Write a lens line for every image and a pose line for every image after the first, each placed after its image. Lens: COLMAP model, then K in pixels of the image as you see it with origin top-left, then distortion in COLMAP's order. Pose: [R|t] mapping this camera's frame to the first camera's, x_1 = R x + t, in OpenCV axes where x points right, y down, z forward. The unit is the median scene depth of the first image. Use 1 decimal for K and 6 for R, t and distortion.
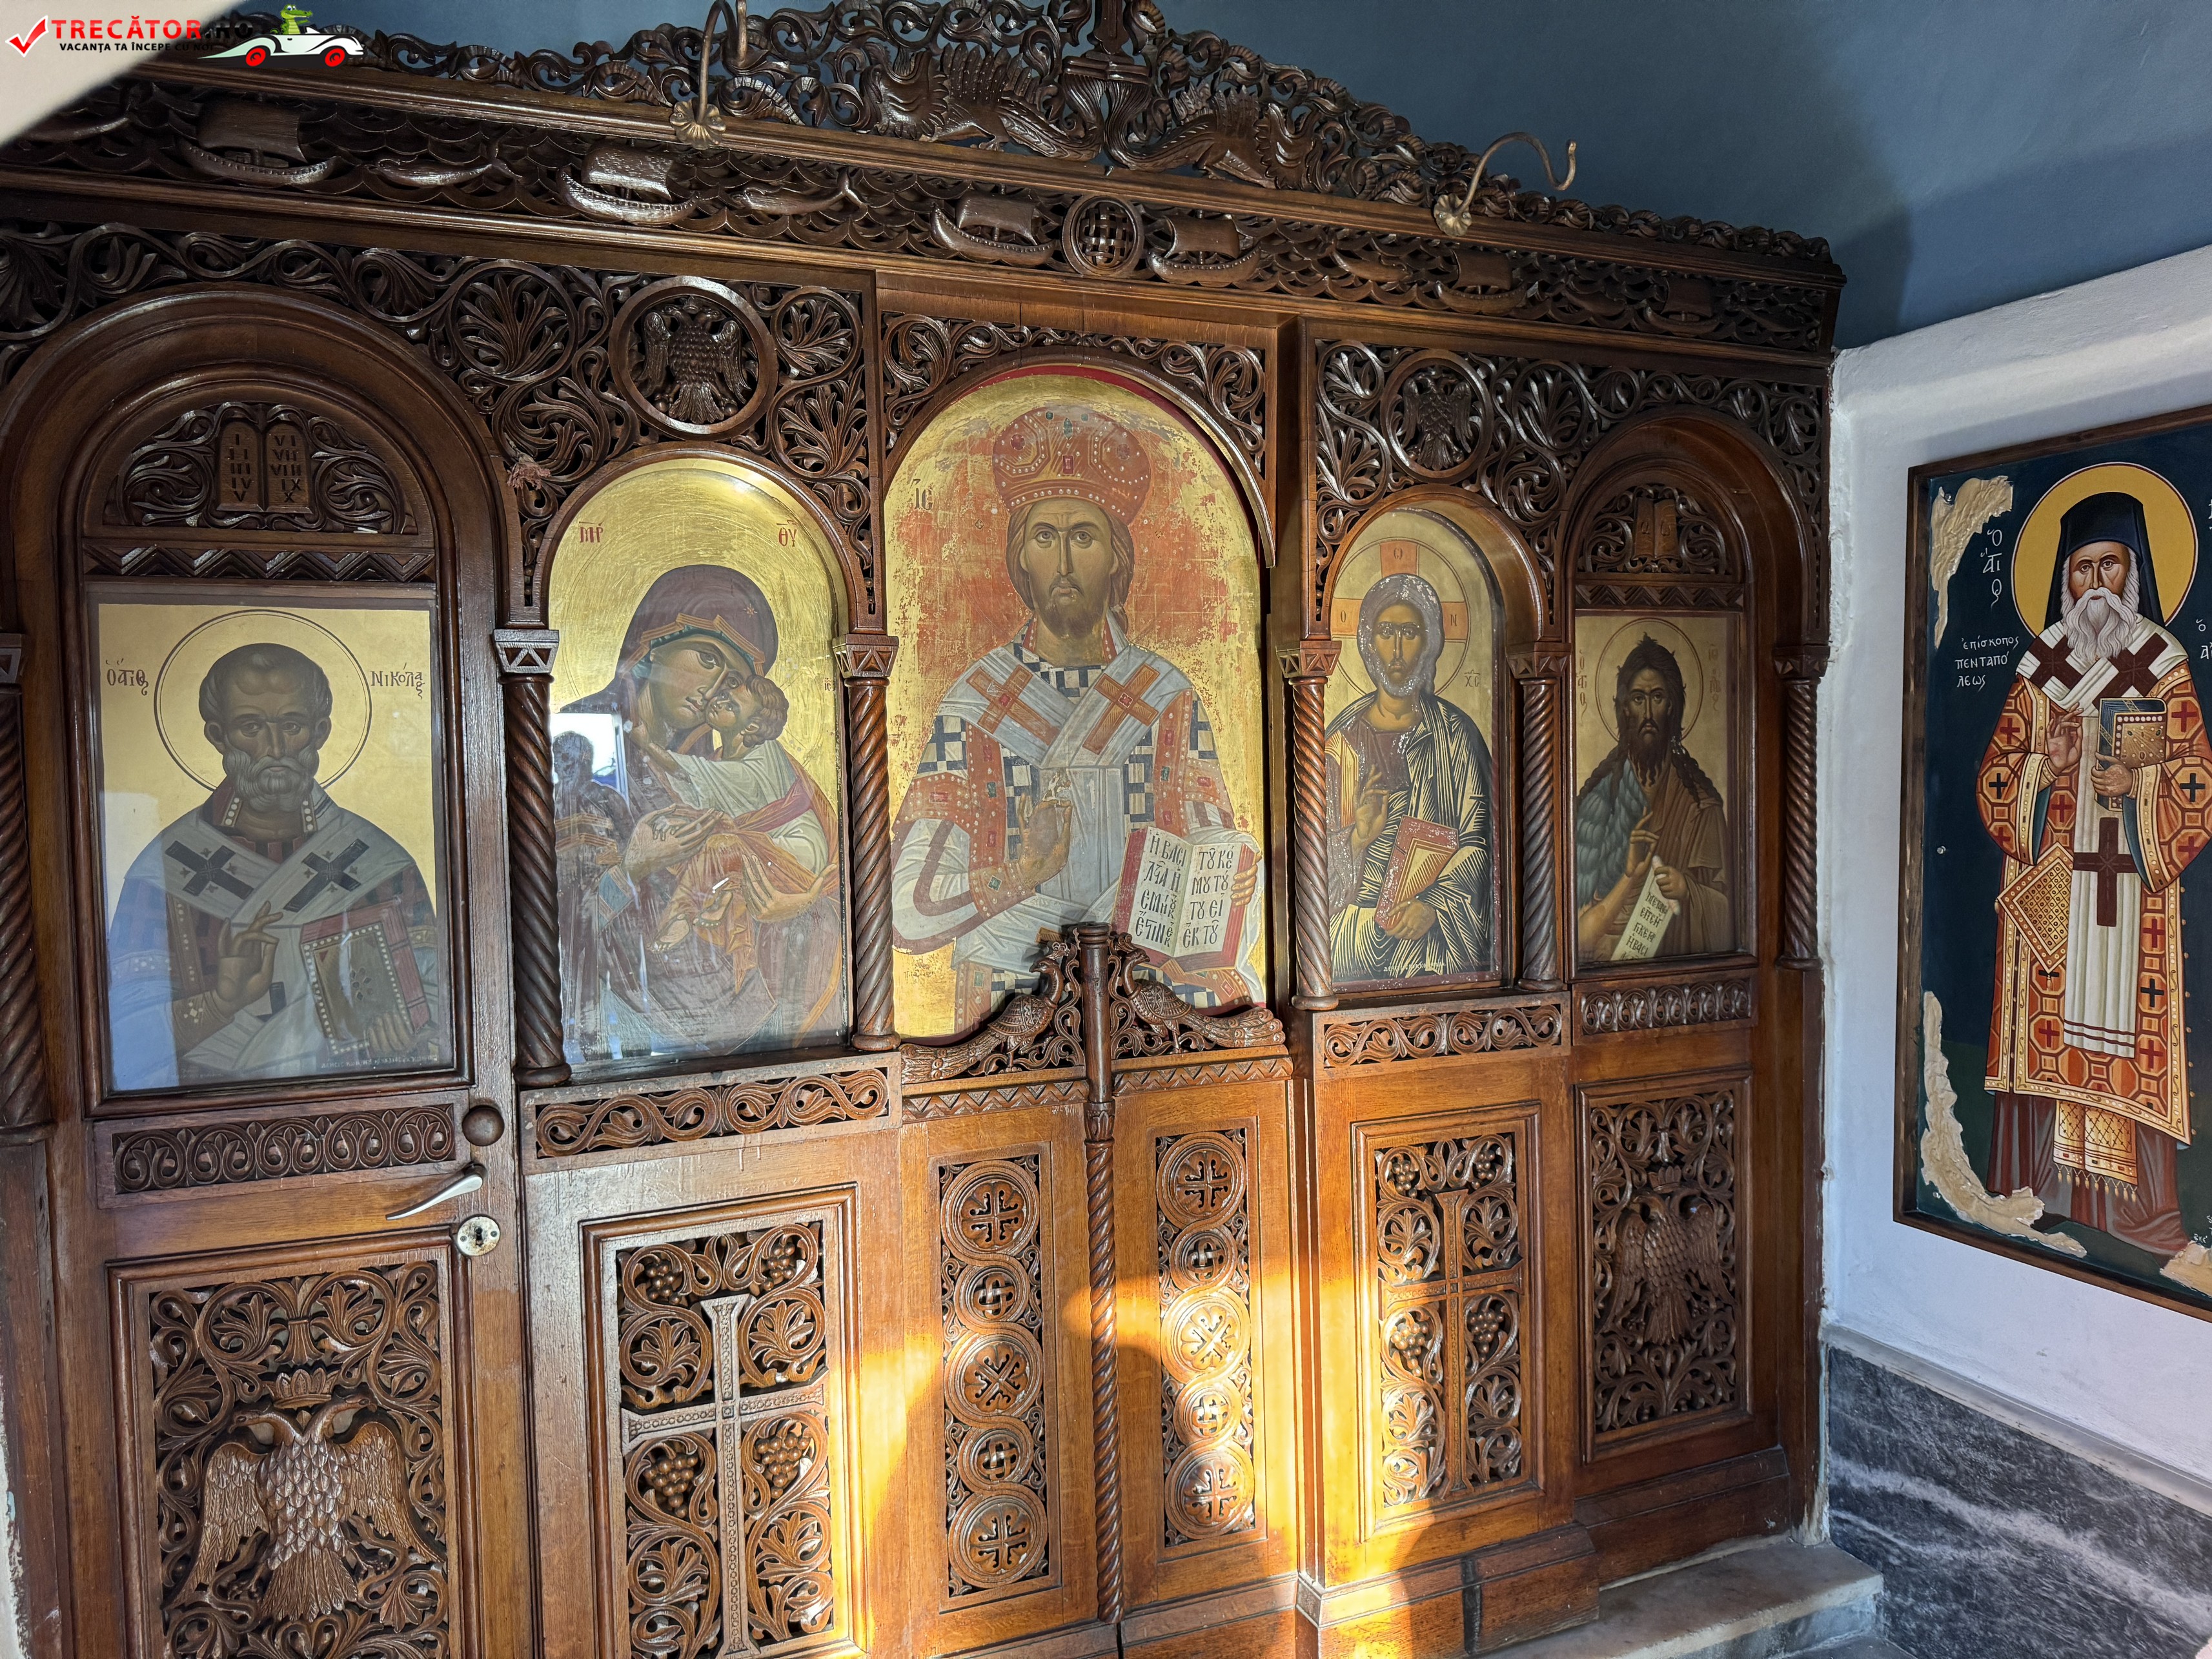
lens RADIAL K [[1553.8, 0, 1127.6], [0, 1553.8, 828.7], [0, 0, 1]] dist [0.050411, -0.069932]
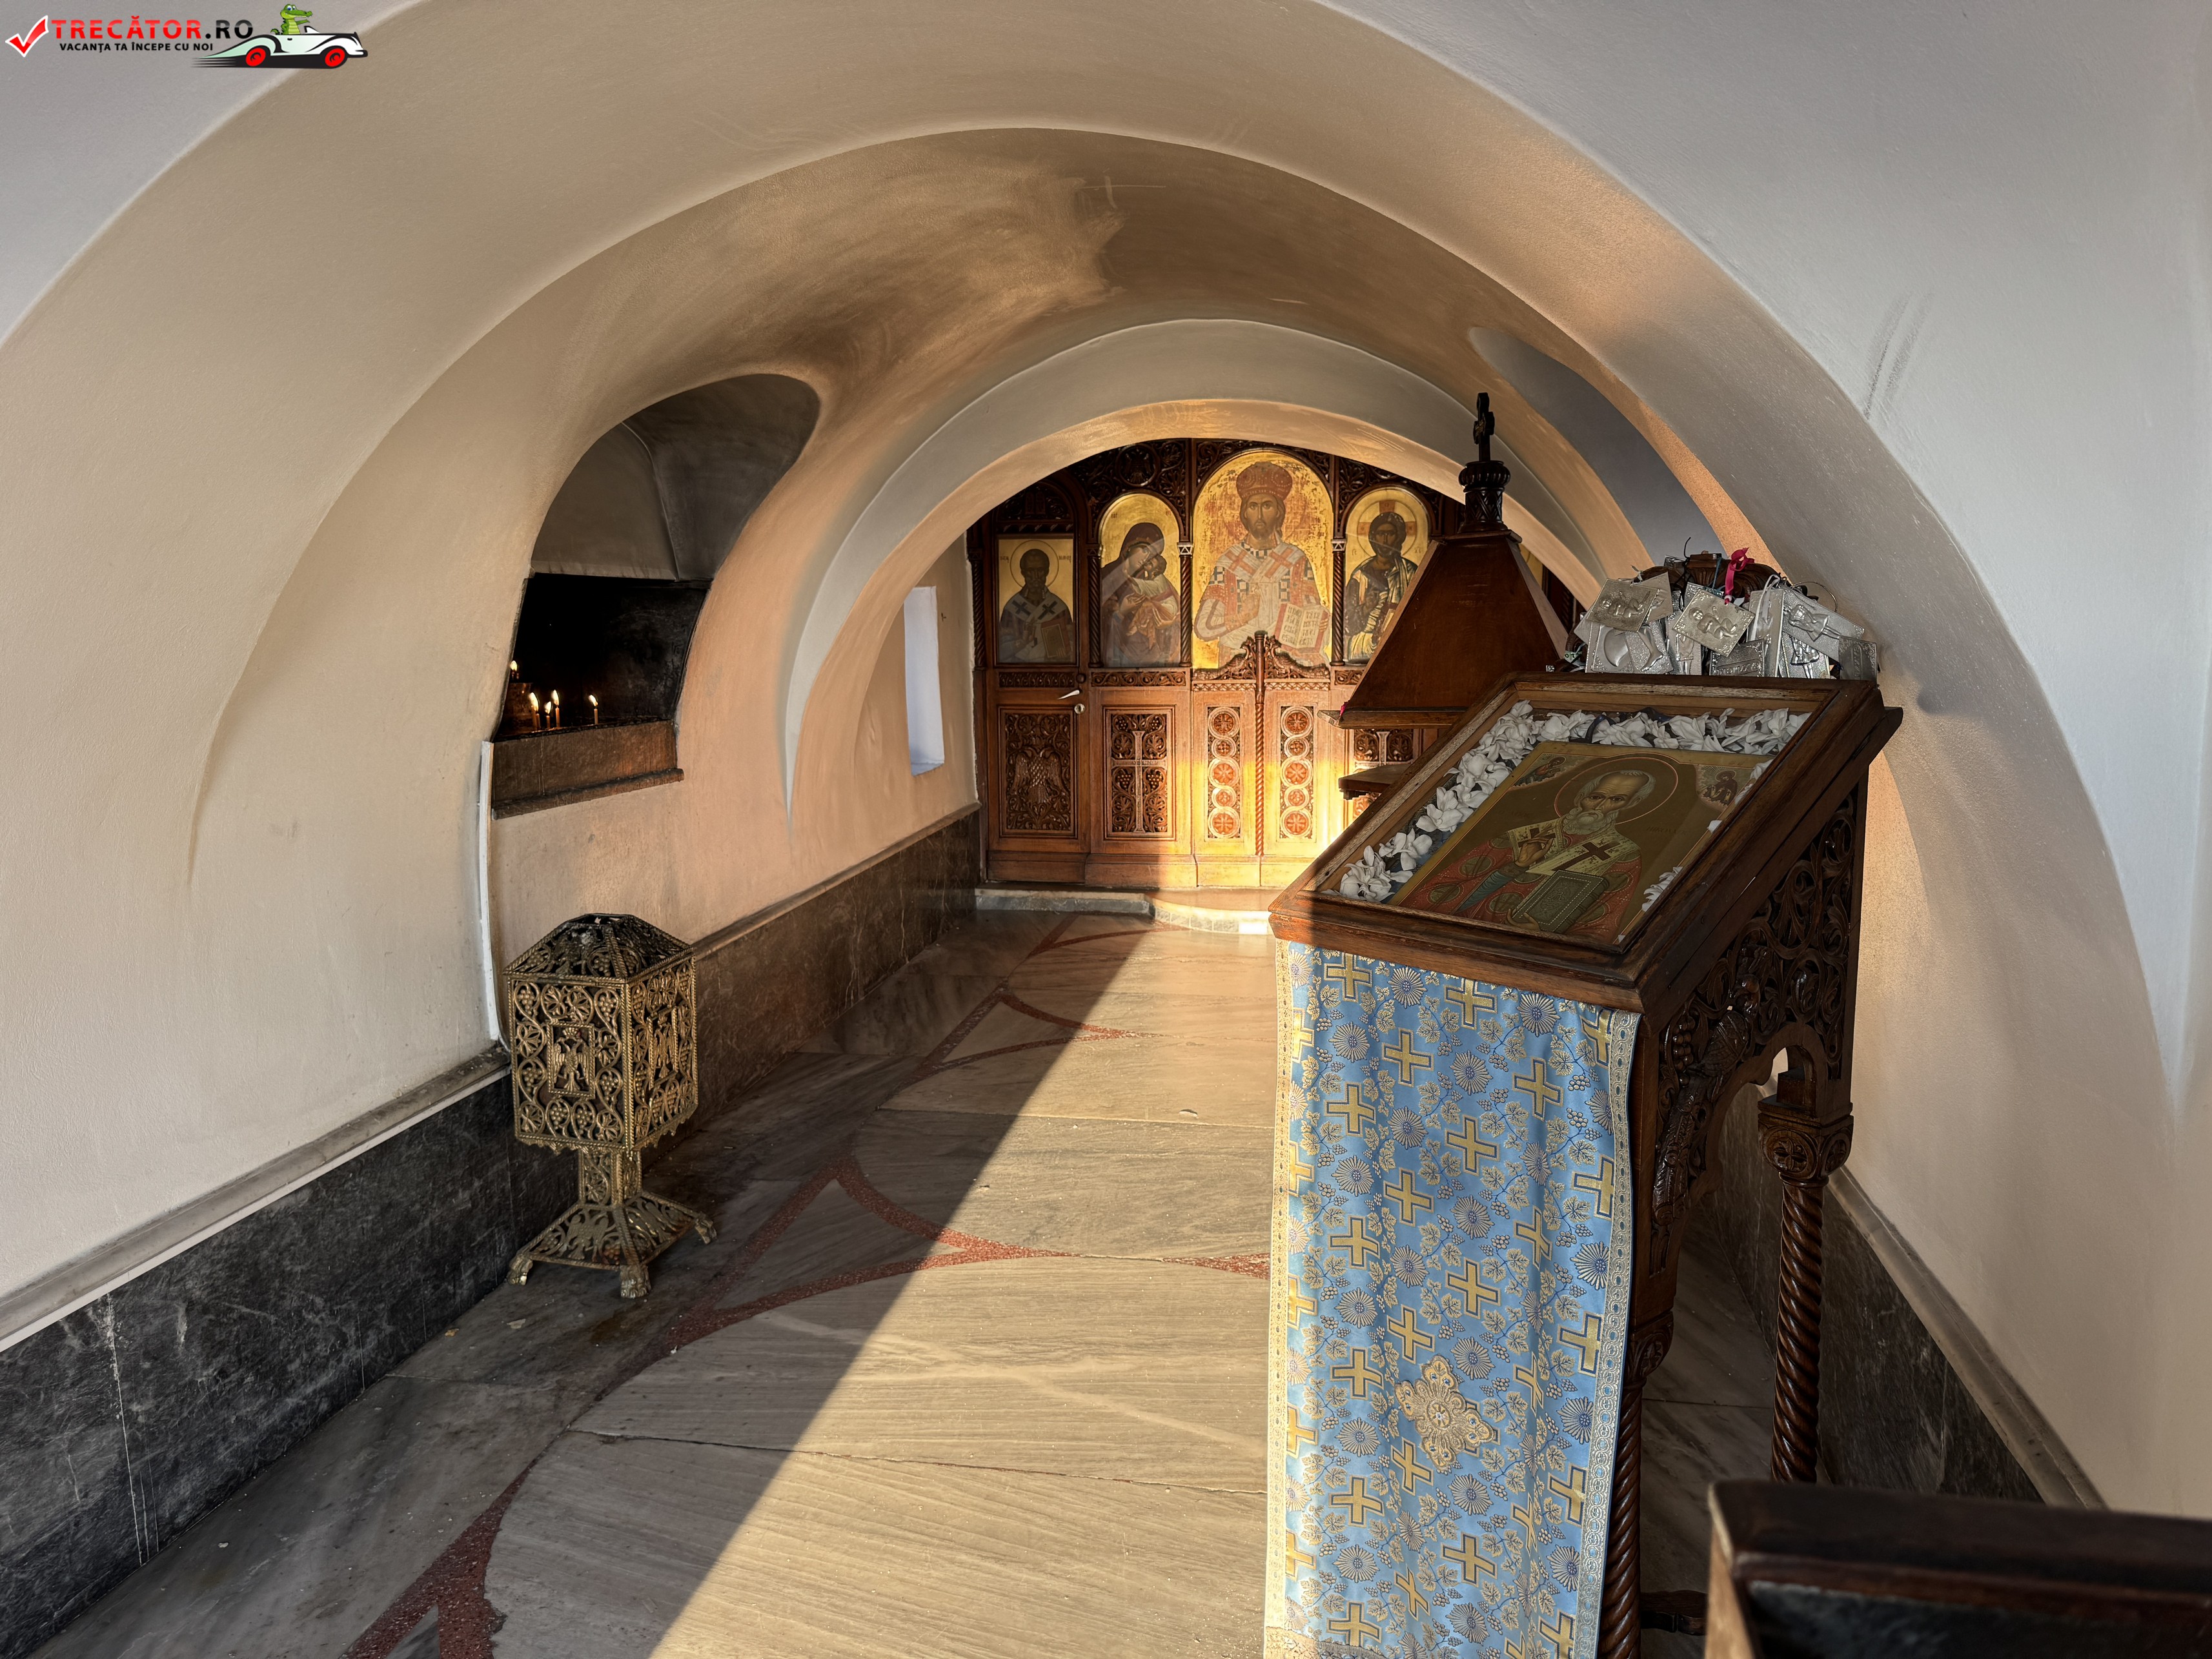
lens RADIAL K [[1553.8, 0, 1101.6], [0, 1553.8, 825.6], [0, 0, 1]] dist [0.050411, -0.069932]
pose [[0.845678, 0.082319, -0.527307, 0.874062], [-0.030310, 0.993846, 0.106541, 0.076454], [0.532832, -0.074116, 0.842969, -1.151584]]
